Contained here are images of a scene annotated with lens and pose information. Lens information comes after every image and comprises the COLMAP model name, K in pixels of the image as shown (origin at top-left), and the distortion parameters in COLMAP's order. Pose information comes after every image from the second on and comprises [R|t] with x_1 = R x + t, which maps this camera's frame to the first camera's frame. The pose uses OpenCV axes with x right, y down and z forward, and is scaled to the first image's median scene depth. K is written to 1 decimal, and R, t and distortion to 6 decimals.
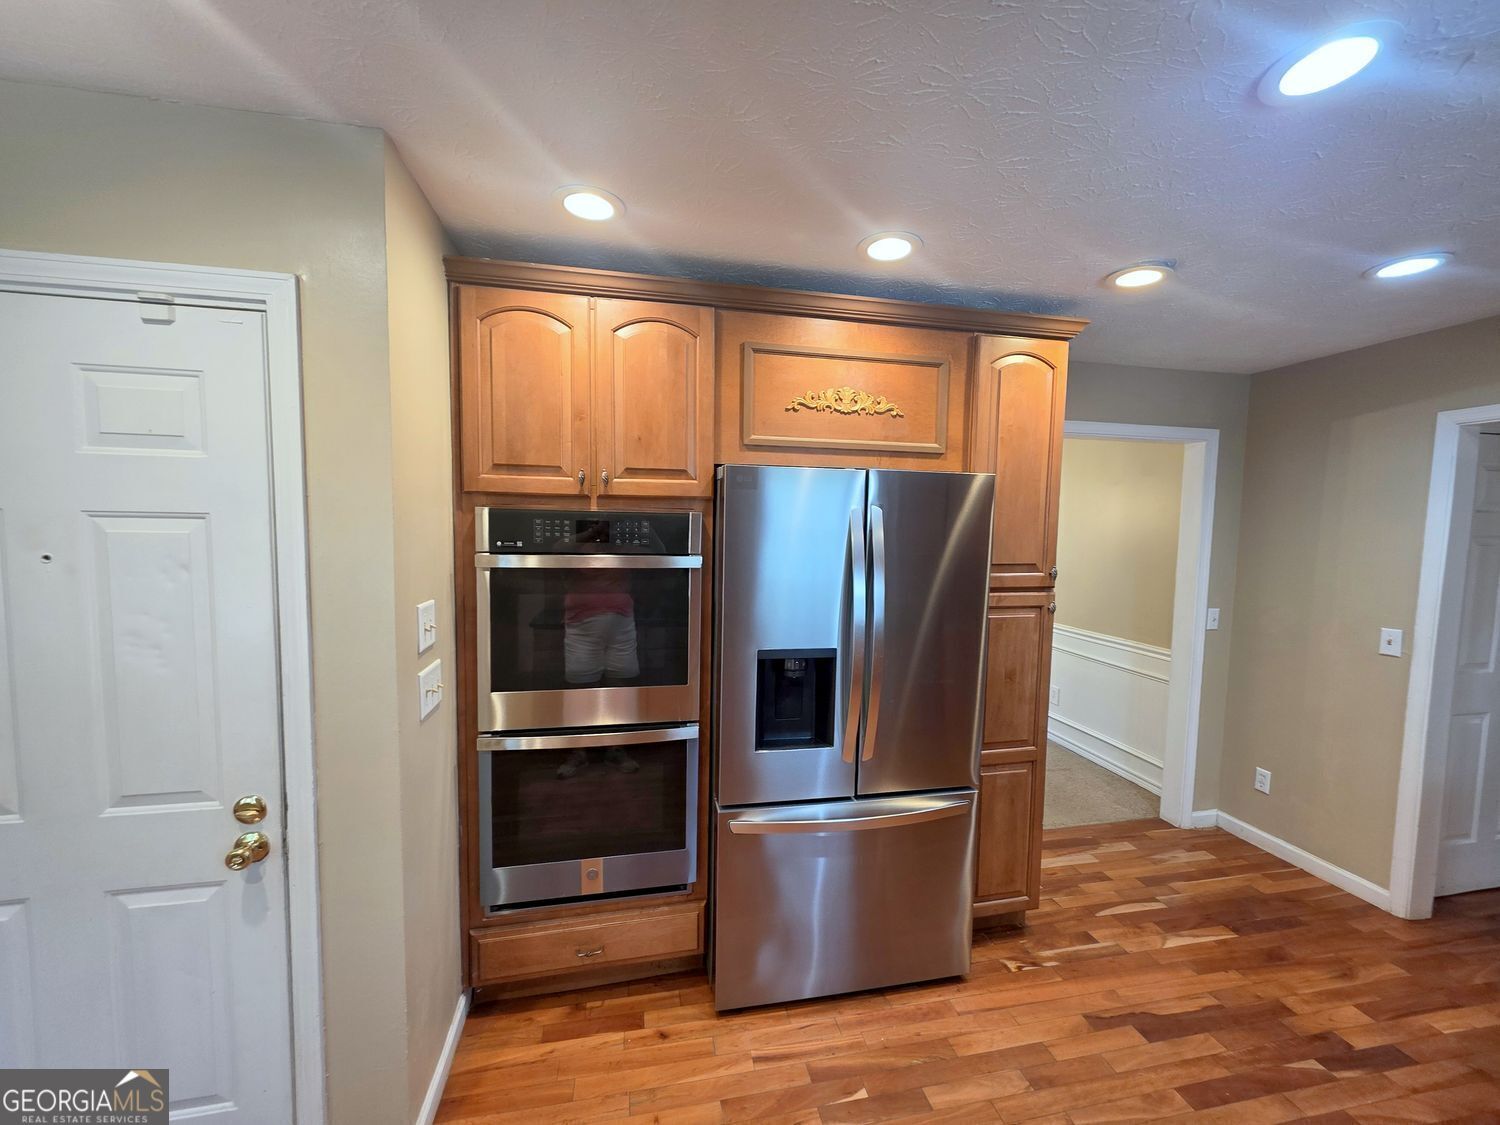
lens RADIAL K [[601.4, 0, 754.9], [0, 601.4, 565.4], [0, 0, 1]] dist [0.002834, 0.001486]
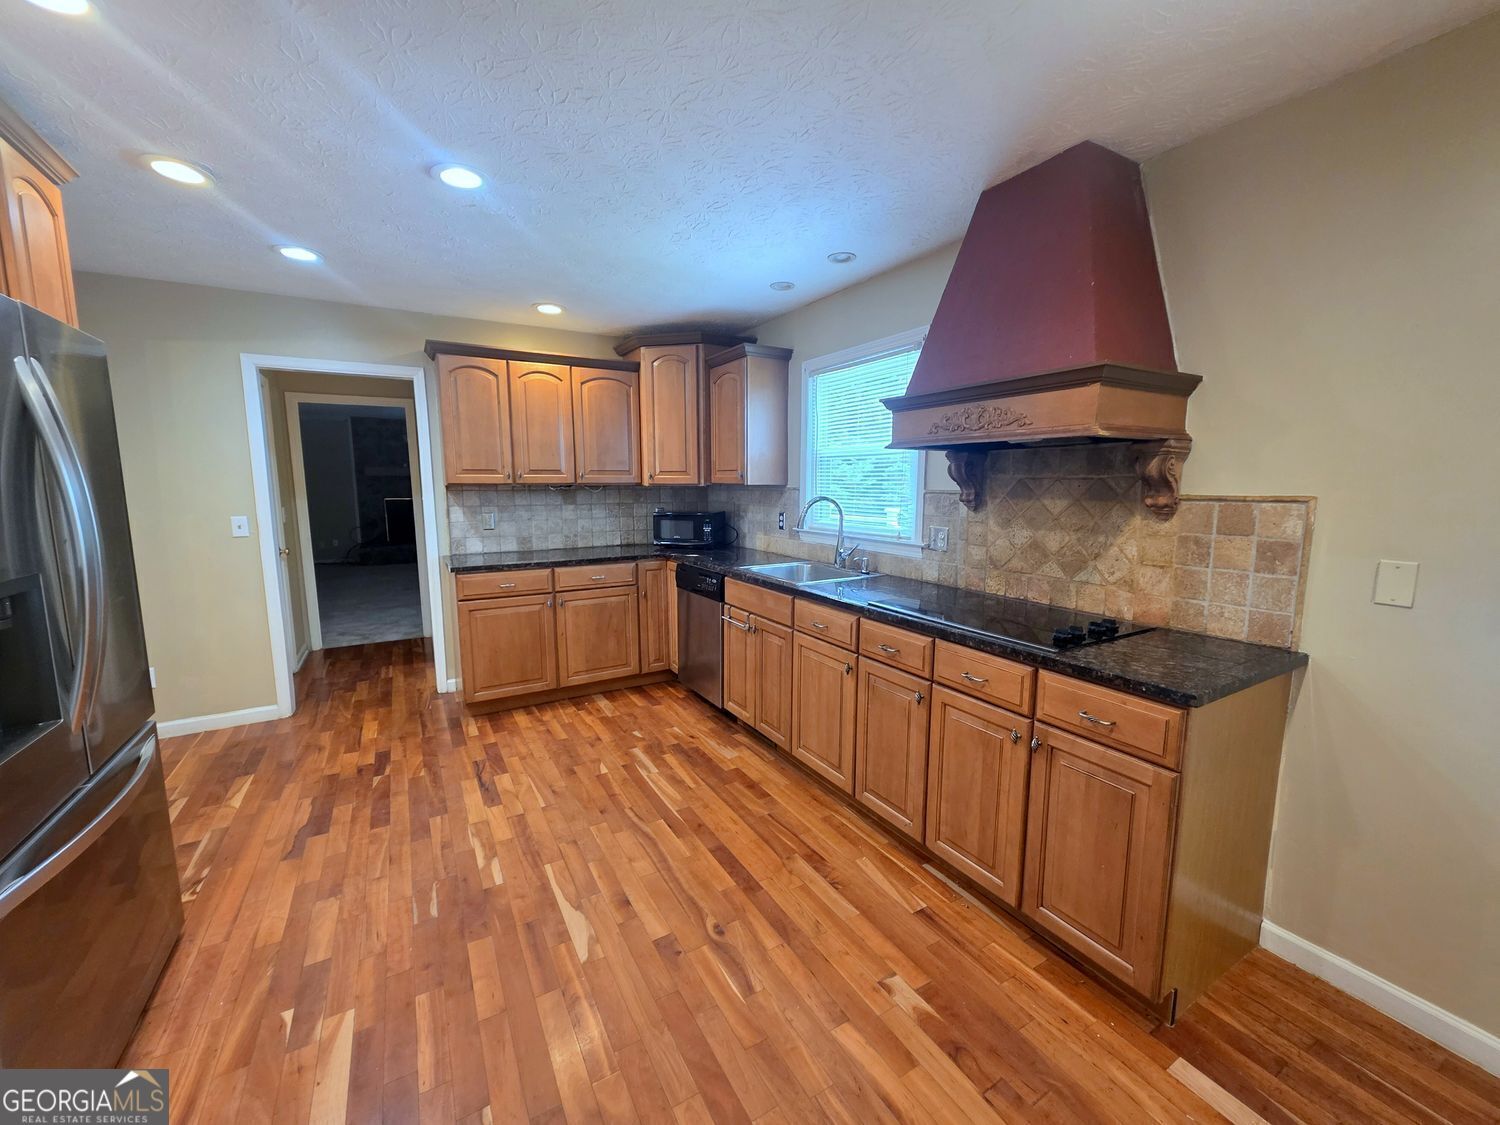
lens RADIAL K [[601.4, 0, 758.6], [0, 601.4, 563.6], [0, 0, 1]] dist [0.002834, 0.001486]
pose [[-0.323519, -0.145309, 0.934998, -0.722572], [0.058320, 0.983197, 0.172979, 0.057692], [-0.944423, 0.110491, -0.309609, 0.450079]]
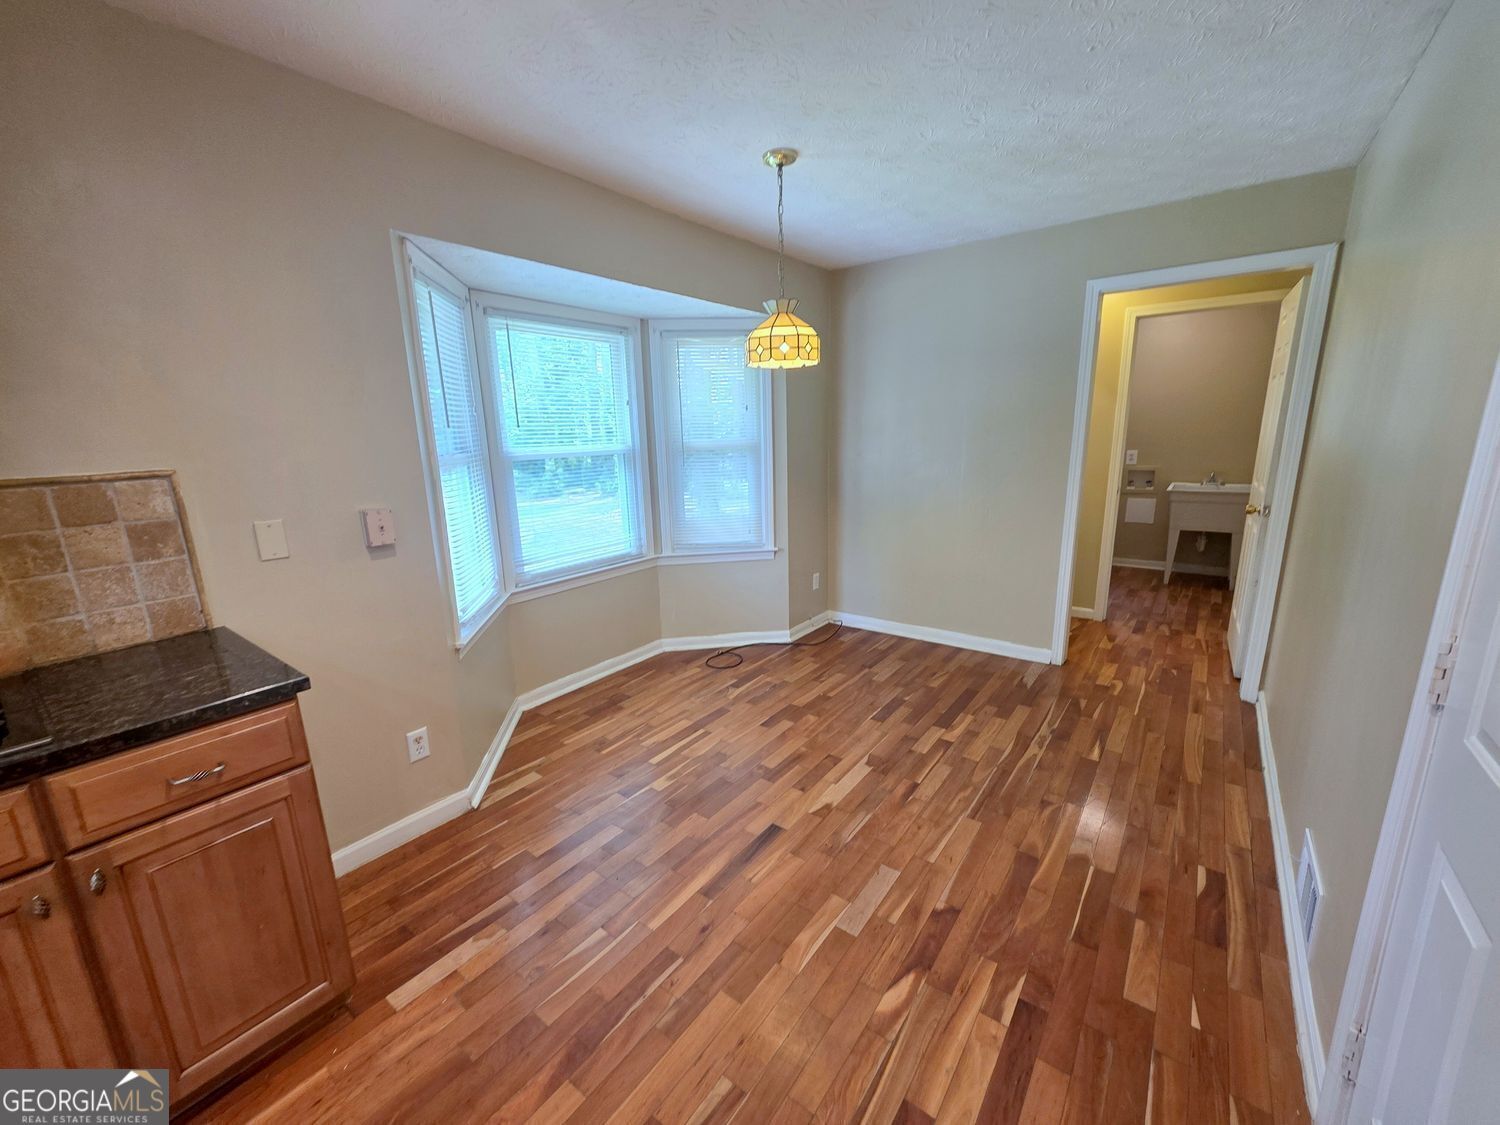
lens RADIAL K [[601.4, 0, 750.1], [0, 601.4, 567.0], [0, 0, 1]] dist [0.002834, 0.001486]
pose [[-0.755714, 0.150723, -0.637322, -0.228297], [-0.030670, 0.963944, 0.264334, 0.044818], [0.654184, 0.219307, -0.723843, 0.559256]]
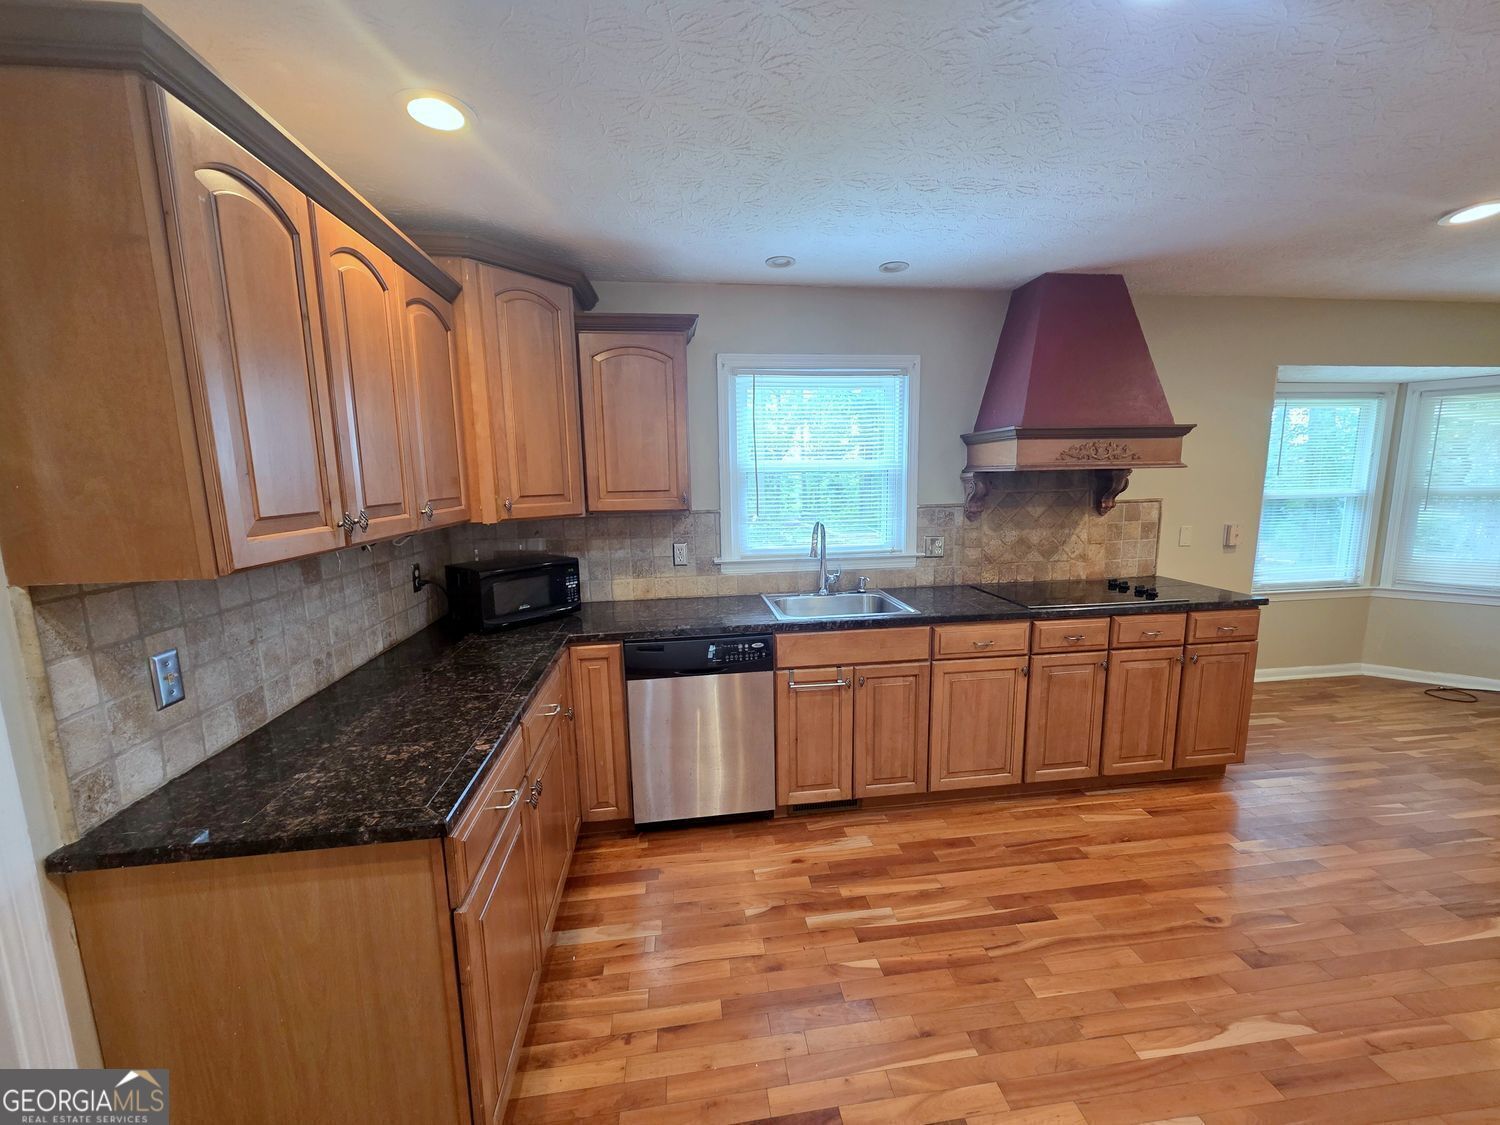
lens RADIAL K [[601.4, 0, 750.7], [0, 601.4, 565.3], [0, 0, 1]] dist [0.002834, 0.001486]
pose [[-0.997501, -0.008799, 0.070103, 0.841743], [0.006588, 0.976308, 0.216286, -0.033863], [-0.070345, 0.216208, -0.973810, 1.216947]]
